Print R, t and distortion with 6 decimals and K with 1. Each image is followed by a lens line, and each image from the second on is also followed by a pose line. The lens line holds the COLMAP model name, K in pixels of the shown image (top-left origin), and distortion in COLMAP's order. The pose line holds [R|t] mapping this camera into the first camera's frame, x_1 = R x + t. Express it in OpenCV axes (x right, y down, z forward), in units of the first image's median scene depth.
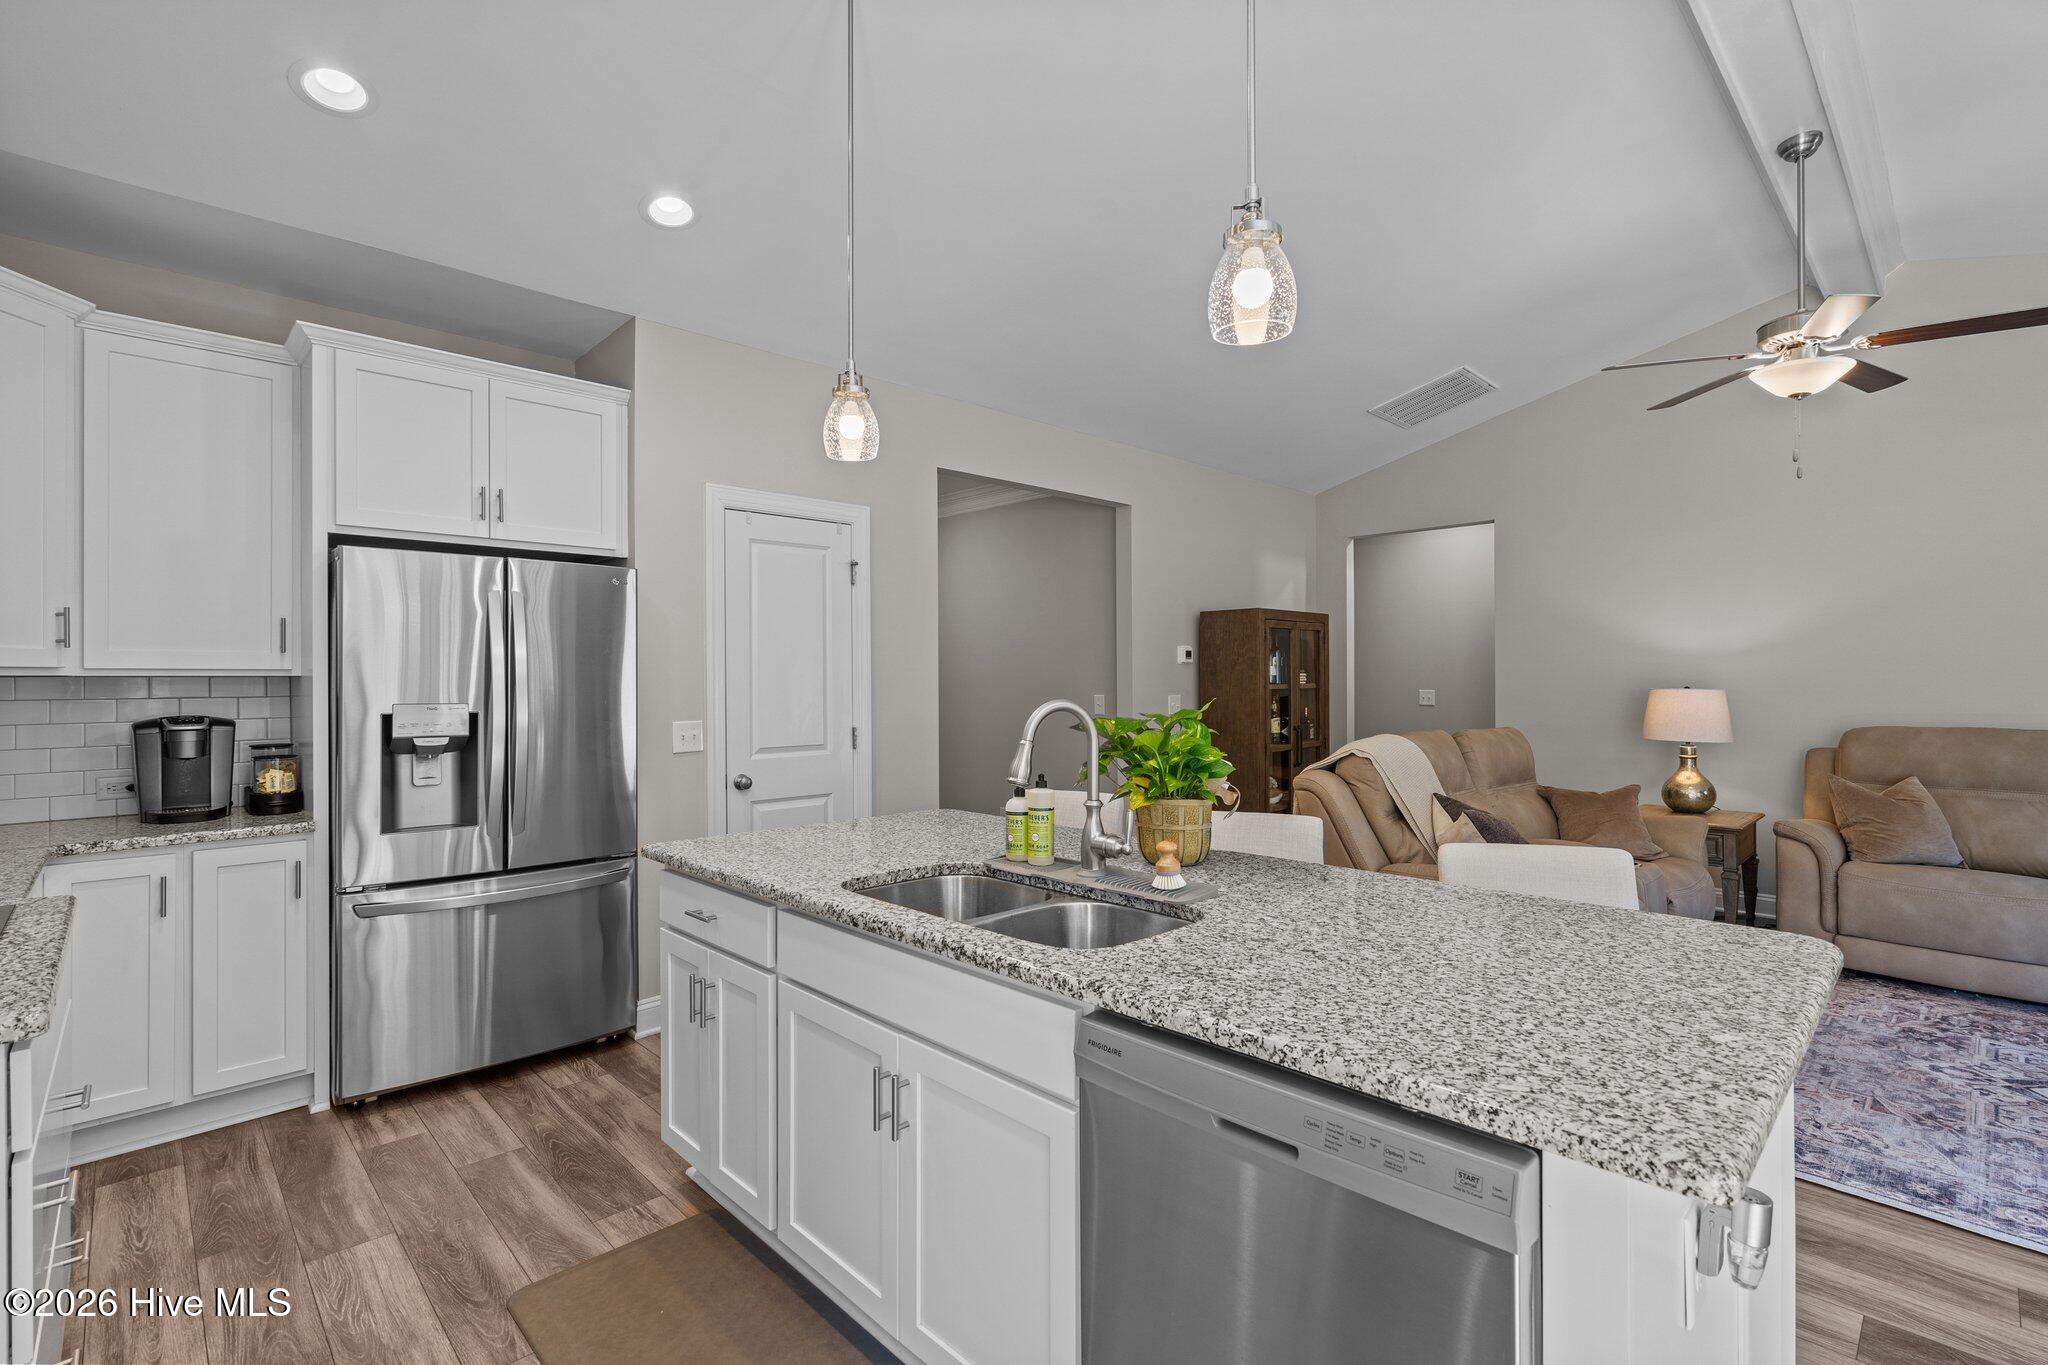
lens RADIAL K [[928.6, 0, 1021.1], [0, 928.6, 677.0], [0, 0, 1]] dist [-0.002021, 0.000516]
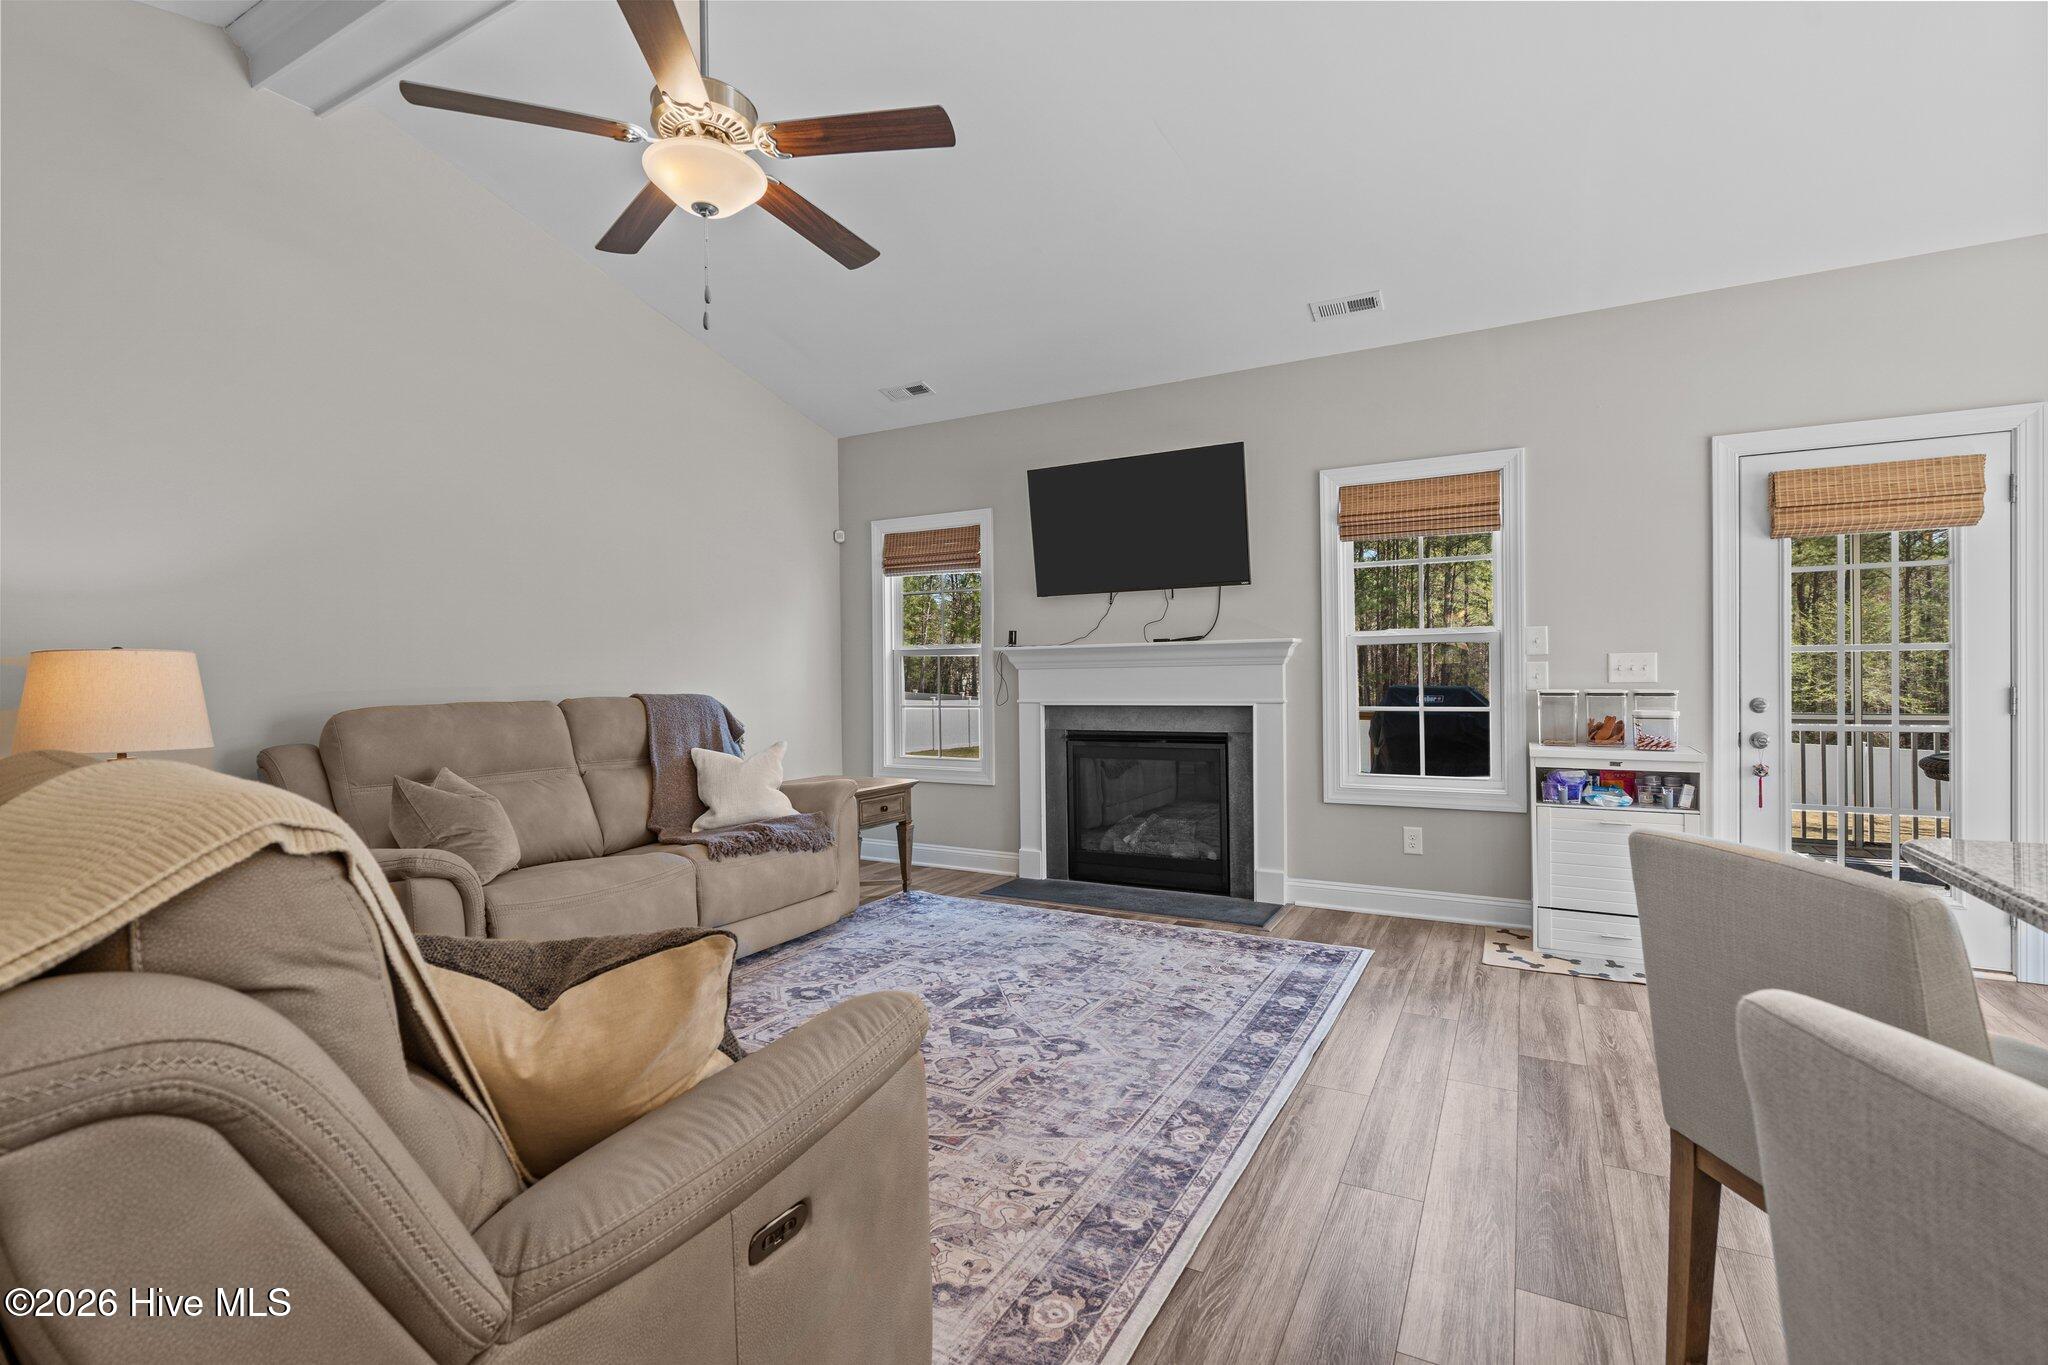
lens RADIAL K [[925.0, 0, 1020.9], [0, 925.0, 682.5], [0, 0, 1]] dist [-0.003517, 0.000768]
pose [[-0.298944, 0.000164, 0.954271, 0.119611], [0.012039, 0.999921, 0.003600, 0.054717], [-0.954195, 0.012565, -0.298922, 1.073110]]
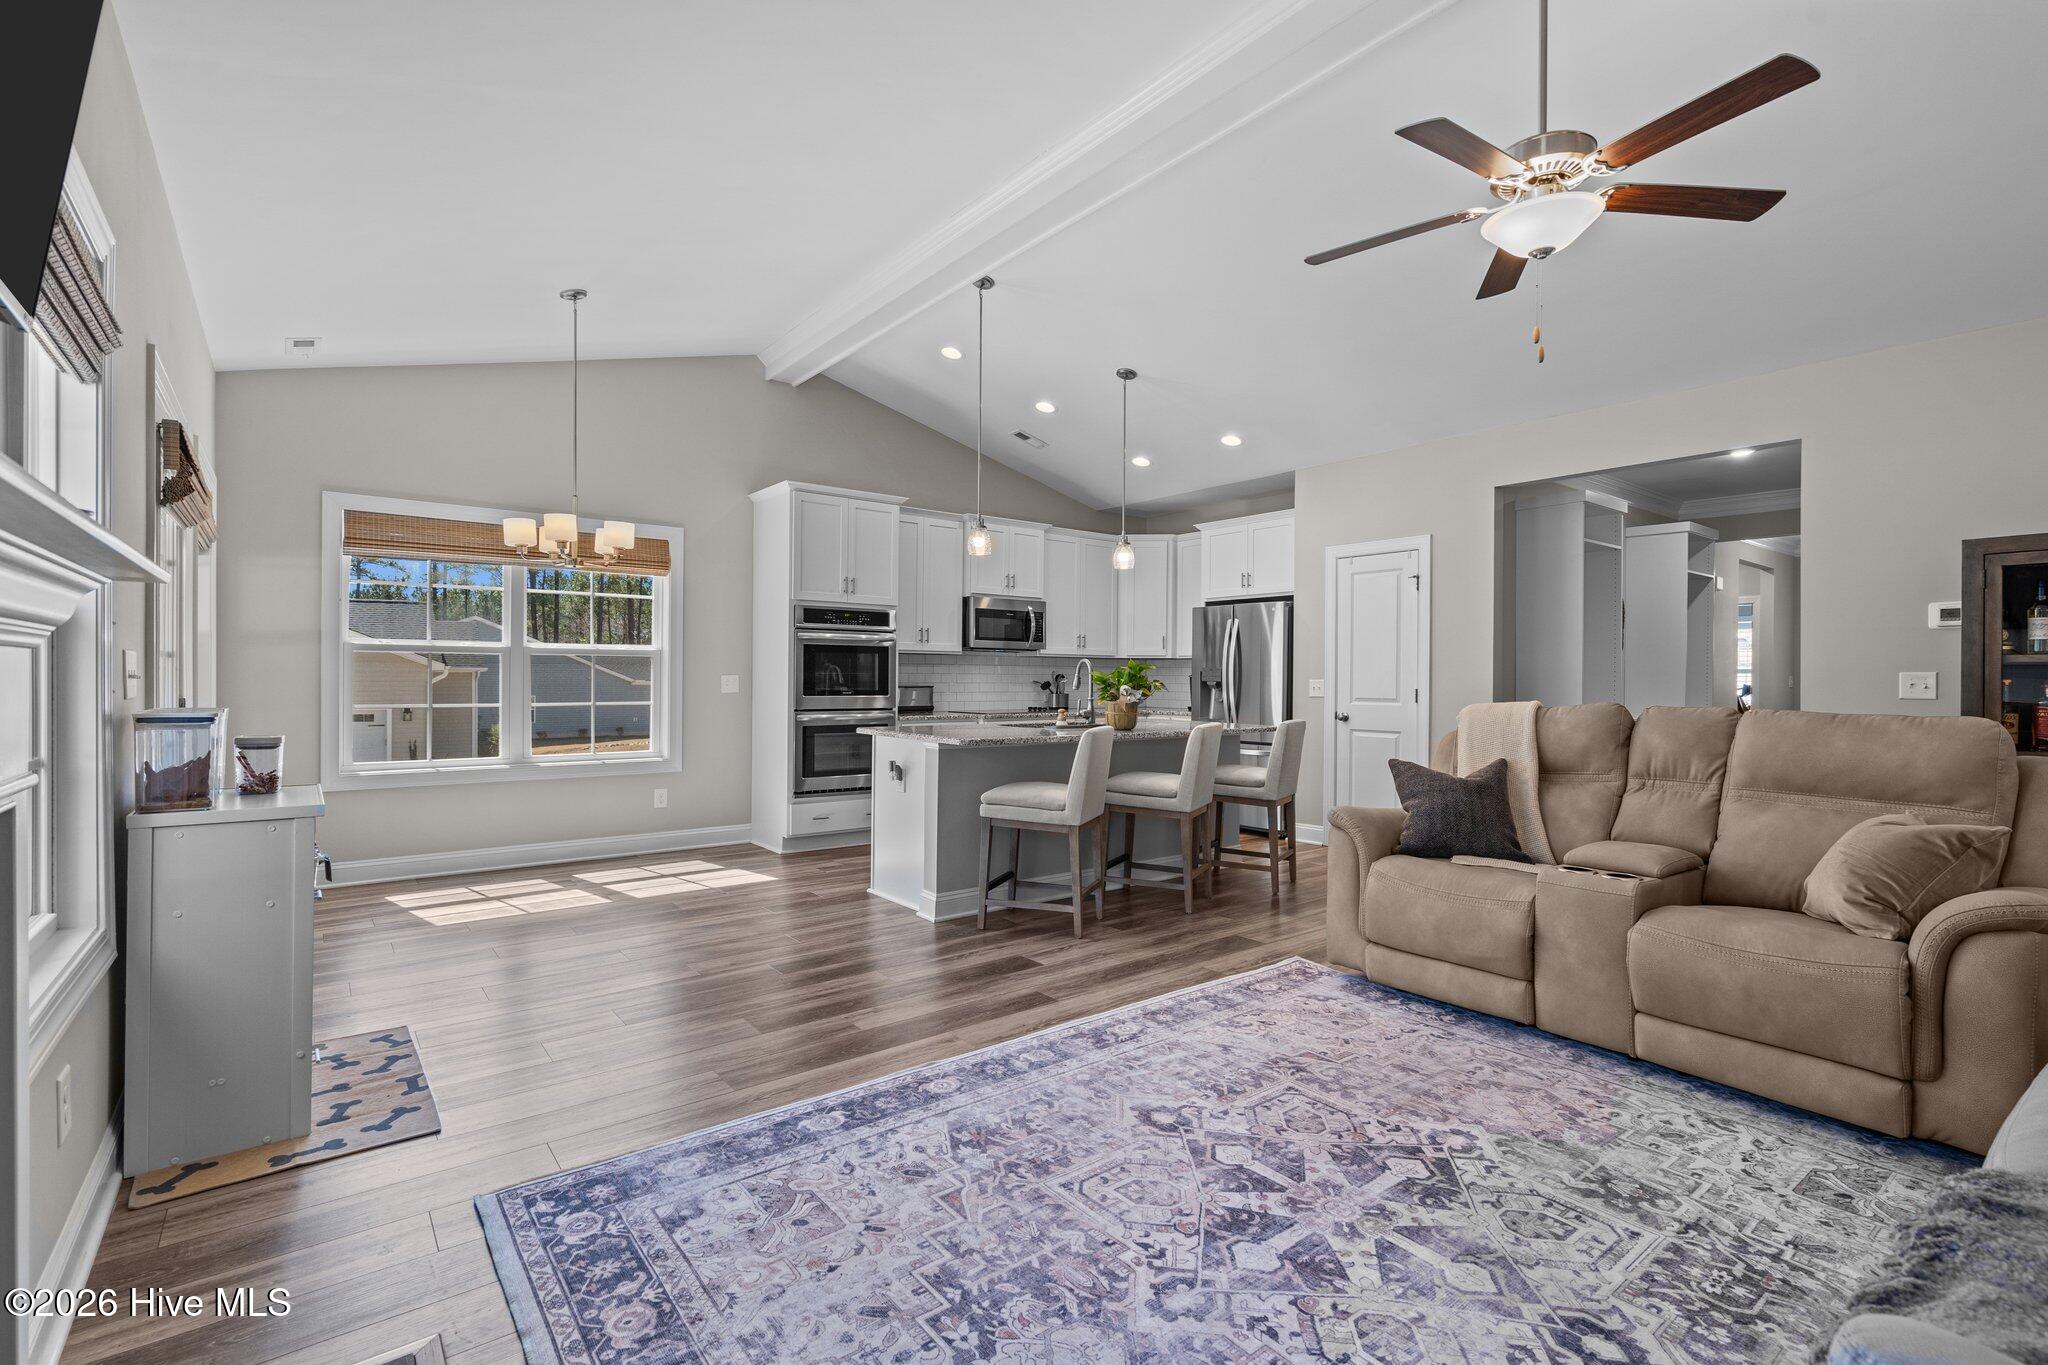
lens RADIAL K [[926.9, 0, 1021.1], [0, 926.9, 686.9], [0, 0, 1]] dist [-0.002160, 0.000873]
pose [[-0.104812, 0.013446, -0.994401, 1.780039], [-0.004302, 0.999893, 0.013974, 0.045580], [0.994483, 0.005743, -0.104743, 0.716925]]
